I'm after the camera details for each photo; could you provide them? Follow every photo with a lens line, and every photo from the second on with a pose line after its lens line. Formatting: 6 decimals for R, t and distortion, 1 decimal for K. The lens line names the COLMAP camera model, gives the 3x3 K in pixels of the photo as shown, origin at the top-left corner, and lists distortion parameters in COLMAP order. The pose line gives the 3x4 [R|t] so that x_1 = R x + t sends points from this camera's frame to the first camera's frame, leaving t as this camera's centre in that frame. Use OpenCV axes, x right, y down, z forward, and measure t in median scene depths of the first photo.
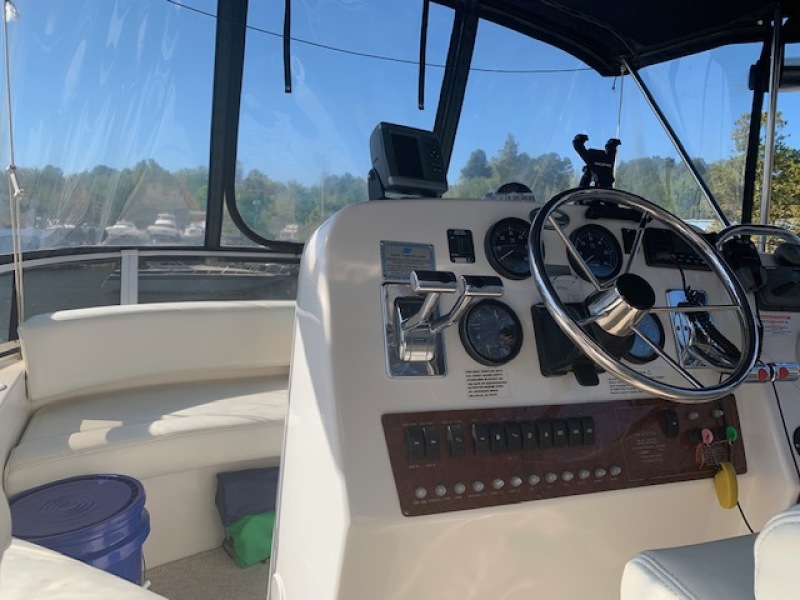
lens RADIAL K [[570.5, 0, 403.3], [0, 570.5, 243.1], [0, 0, 1]] dist [0.036643, -0.010674]
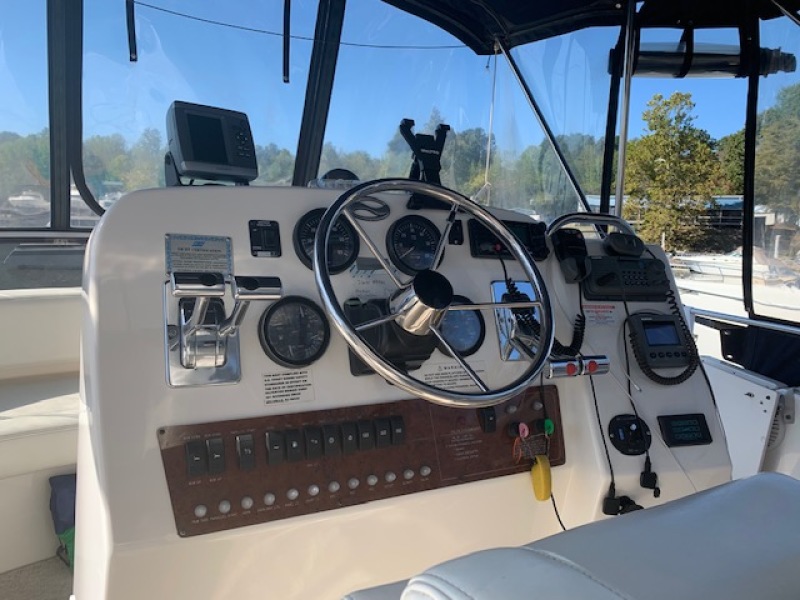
lens RADIAL K [[570.5, 0, 403.3], [0, 570.5, 243.1], [0, 0, 1]] dist [0.036643, -0.010674]
pose [[0.994405, -0.000855, 0.105635, 0.213825], [-0.004151, 0.998879, 0.047163, -0.030256], [-0.105557, -0.047338, 0.993286, 0.061143]]
